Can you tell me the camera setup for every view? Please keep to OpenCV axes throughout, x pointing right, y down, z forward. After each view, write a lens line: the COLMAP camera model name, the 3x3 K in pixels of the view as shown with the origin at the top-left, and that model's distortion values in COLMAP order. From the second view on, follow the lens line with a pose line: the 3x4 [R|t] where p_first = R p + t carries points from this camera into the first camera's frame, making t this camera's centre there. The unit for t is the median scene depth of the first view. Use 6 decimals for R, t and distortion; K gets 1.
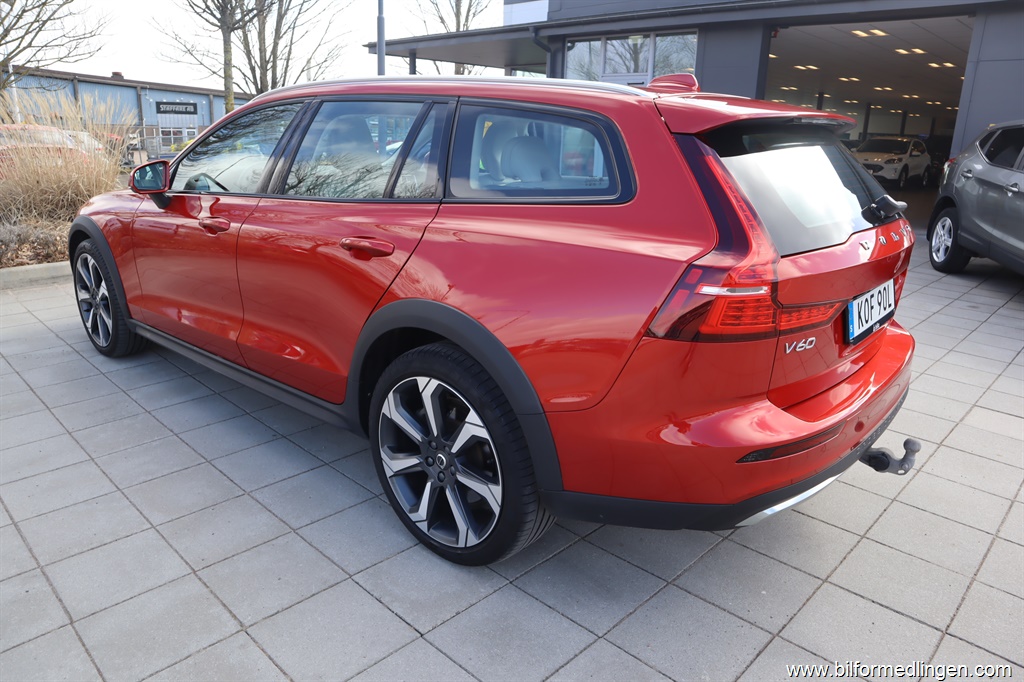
lens RADIAL K [[710.1, 0, 512.0], [0, 710.1, 341.0], [0, 0, 1]] dist [-0.121523, 0.076400]
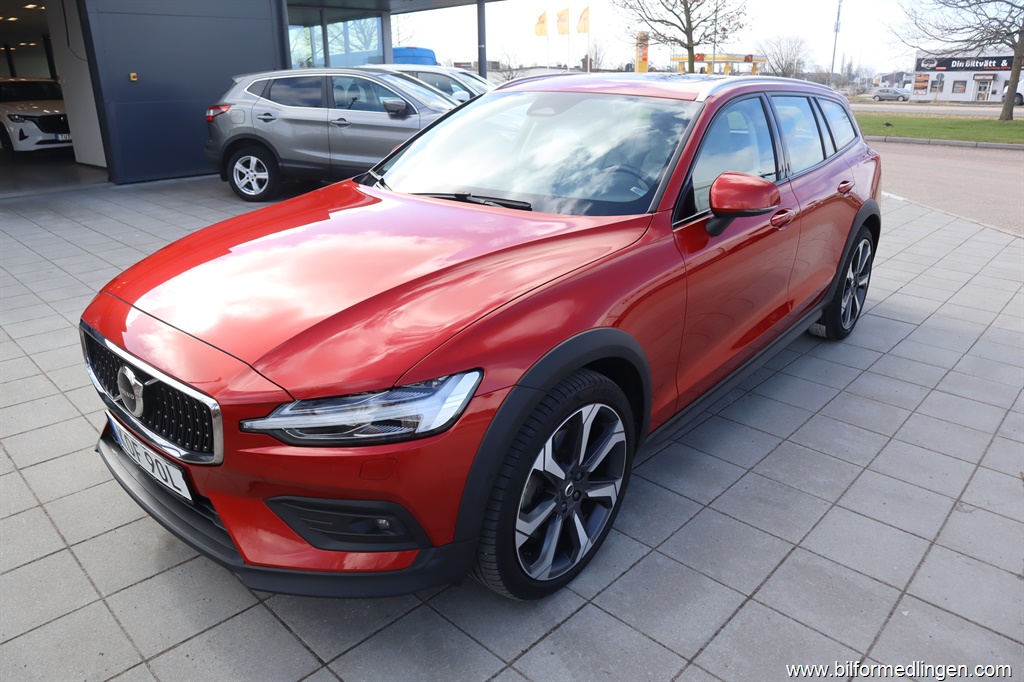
lens RADIAL K [[712.2, 0, 512.0], [0, 712.2, 341.0], [0, 0, 1]] dist [-0.126137, 0.077934]
pose [[-0.010920, -0.377120, 0.926100, -1.482998], [0.292306, 0.884497, 0.363625, -0.510440], [-0.956263, 0.274675, 0.100576, 1.354484]]
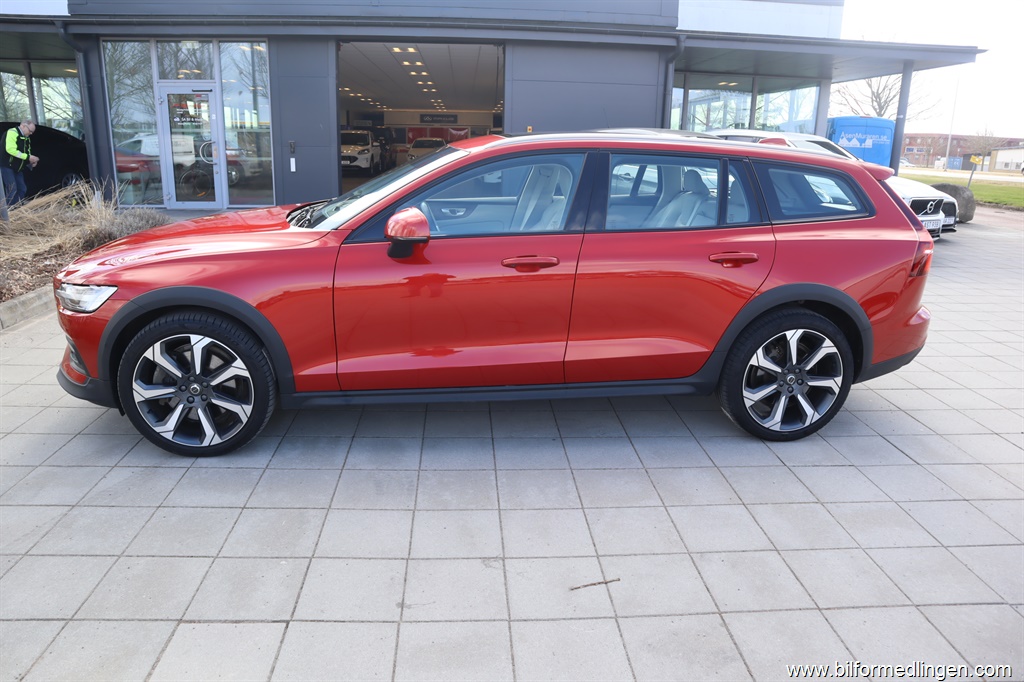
lens RADIAL K [[712.2, 0, 512.0], [0, 712.2, 341.0], [0, 0, 1]] dist [-0.126137, 0.077934]
pose [[0.670273, -0.217391, 0.709560, -1.295976], [0.208709, 0.972761, 0.100875, -0.169148], [-0.712162, 0.080478, 0.697387, 0.249511]]
